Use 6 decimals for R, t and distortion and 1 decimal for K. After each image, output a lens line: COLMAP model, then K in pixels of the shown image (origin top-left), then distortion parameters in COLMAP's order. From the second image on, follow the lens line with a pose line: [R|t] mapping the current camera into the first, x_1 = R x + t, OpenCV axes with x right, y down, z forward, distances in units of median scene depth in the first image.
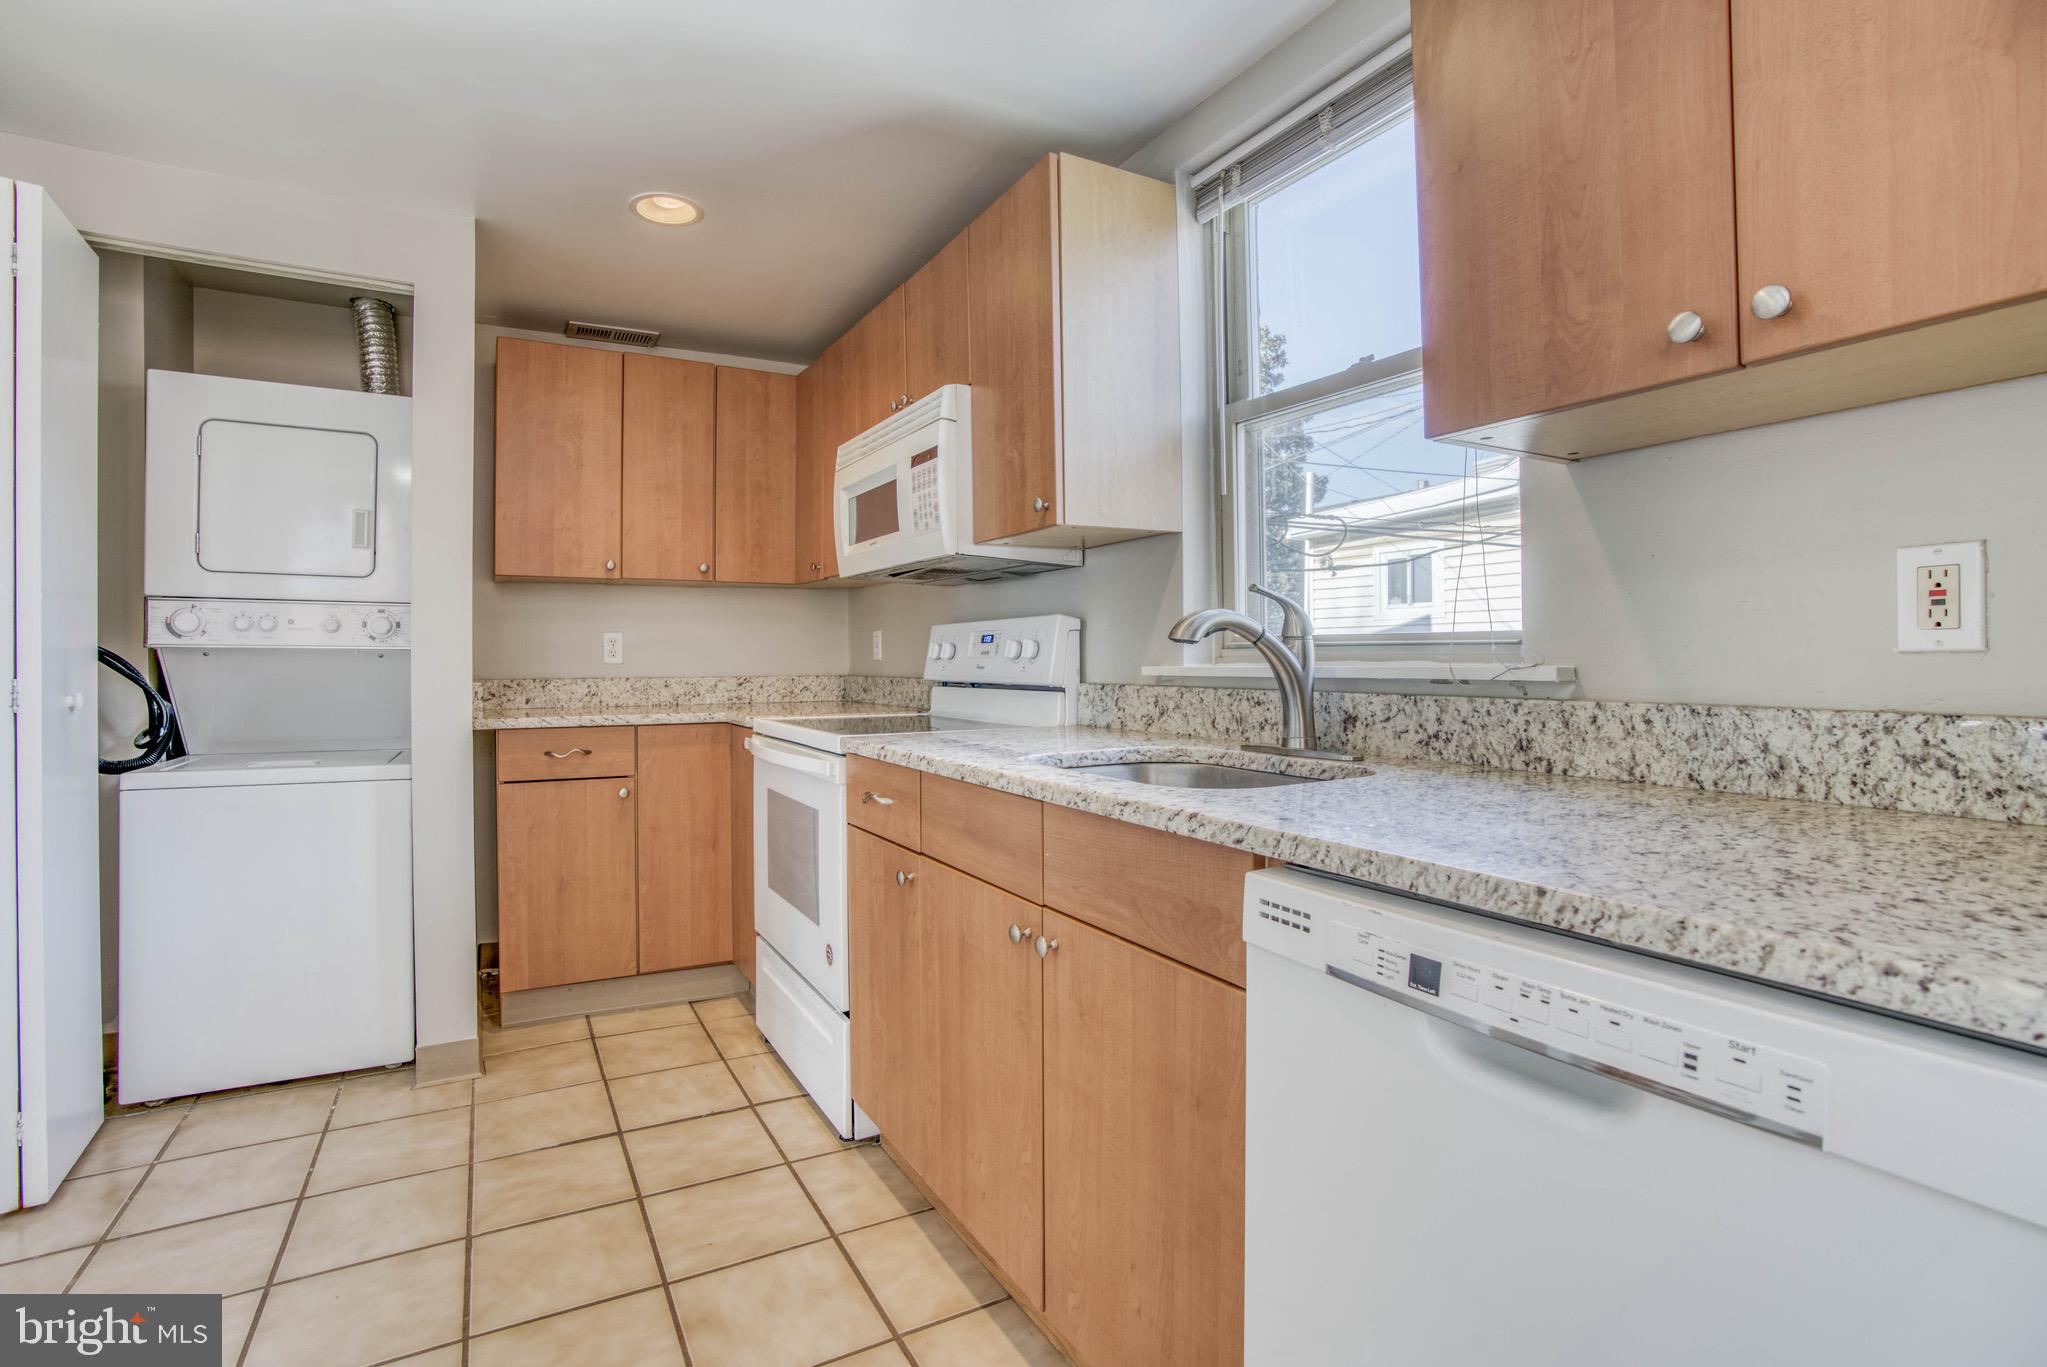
lens RADIAL K [[946.2, 0, 1001.5], [0, 946.2, 659.9], [0, 0, 1]] dist [-0.072623, 0.028413]
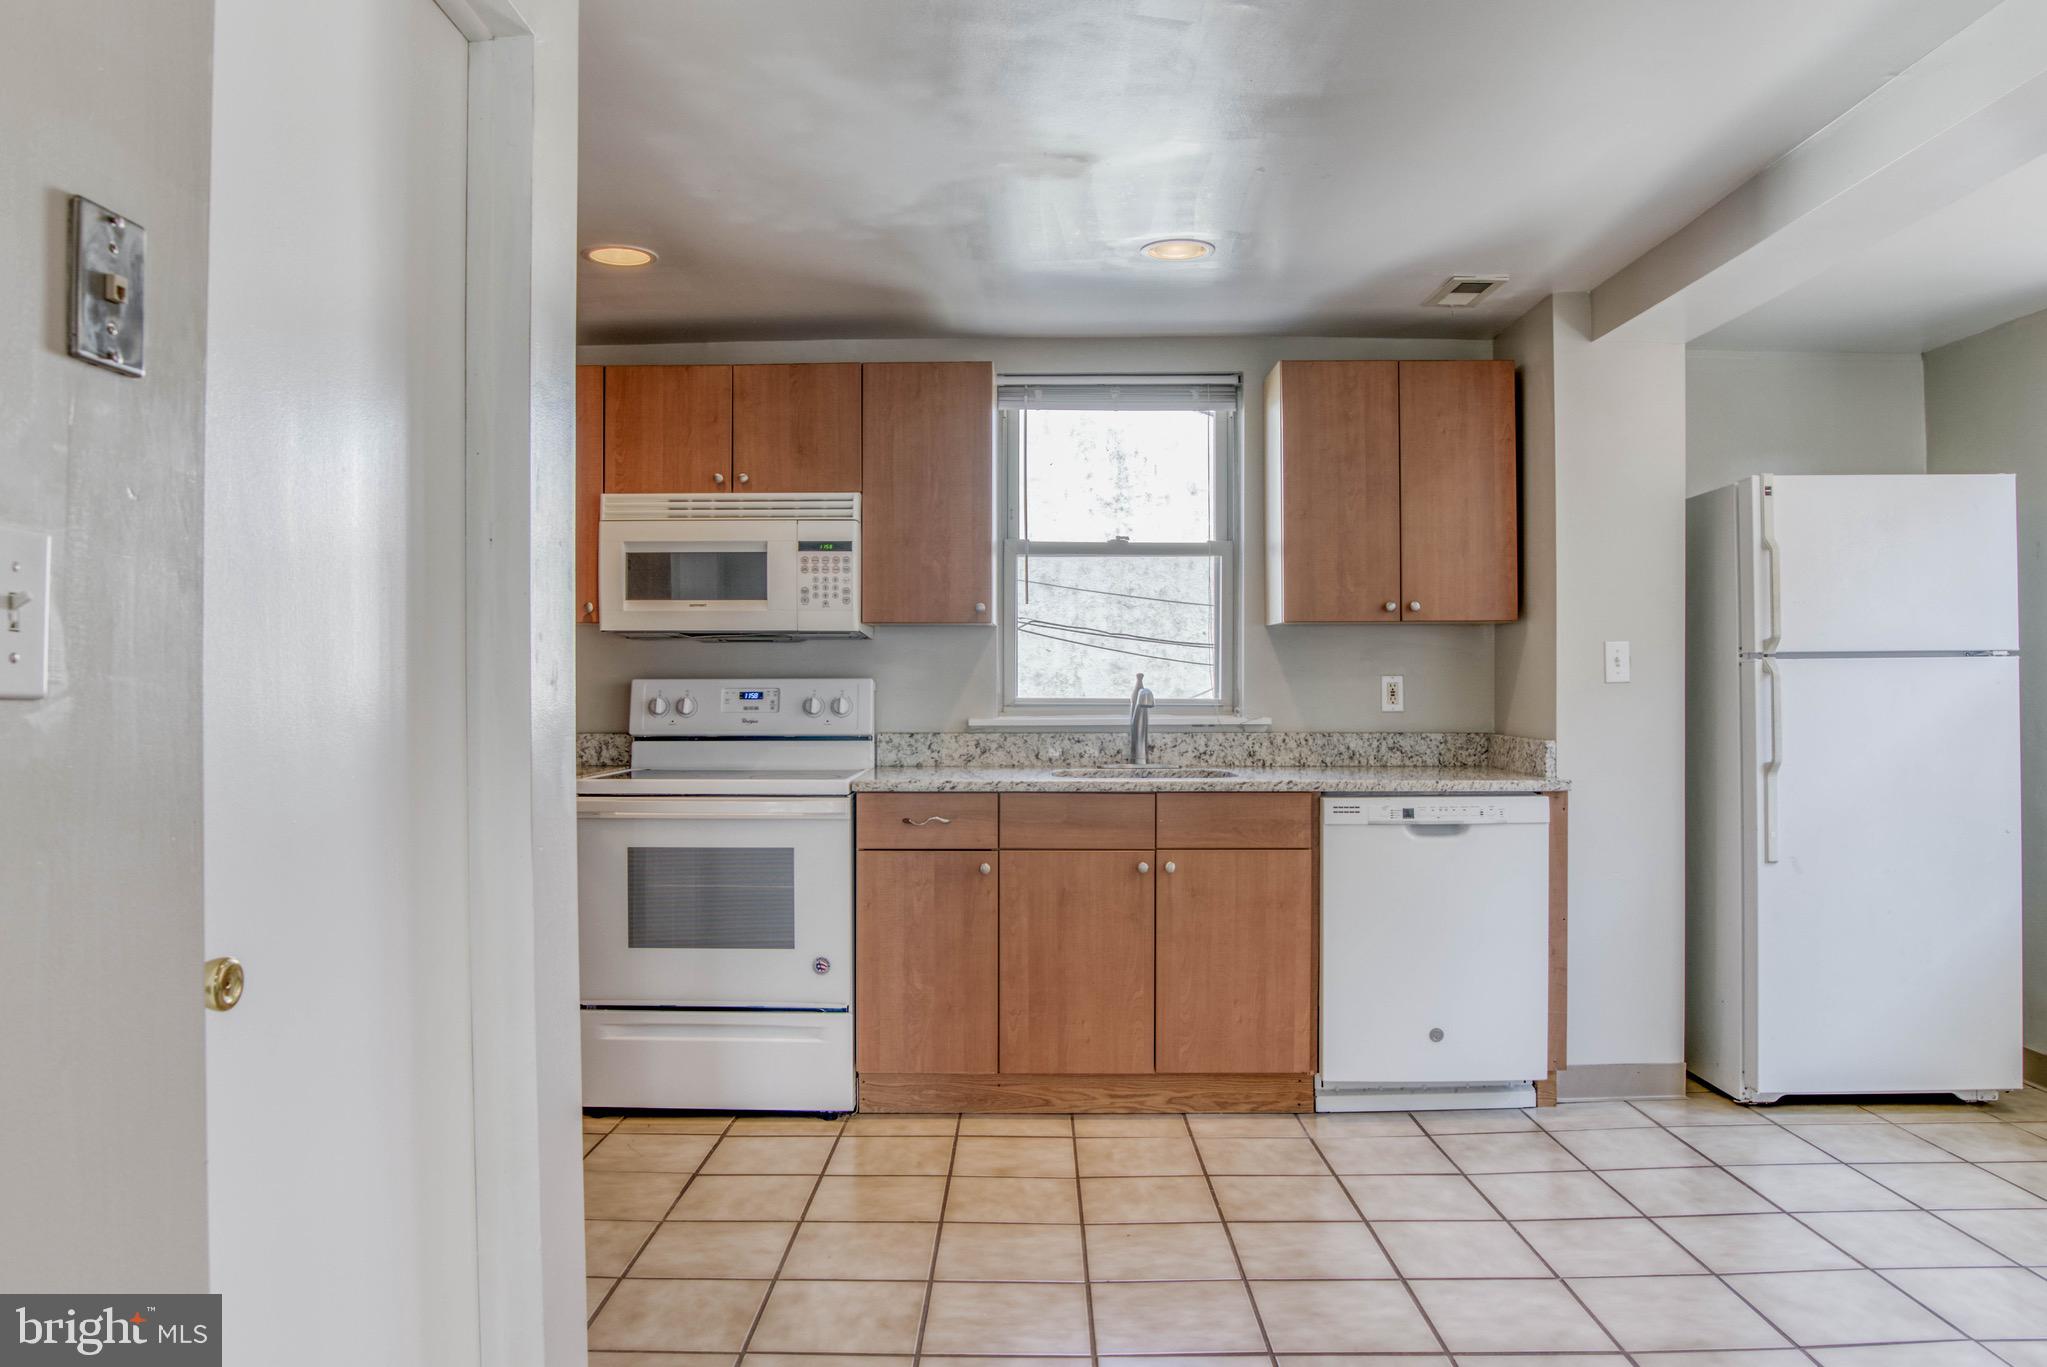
lens RADIAL K [[1384.7, 0, 1000.1], [0, 1384.7, 689.1], [0, 0, 1]] dist [-0.073175, 0.026442]
pose [[0.507992, 0.003091, 0.861357, -1.412691], [-0.000461, 0.999994, -0.003317, -0.027496], [-0.861362, 0.001288, 0.507990, -0.074689]]
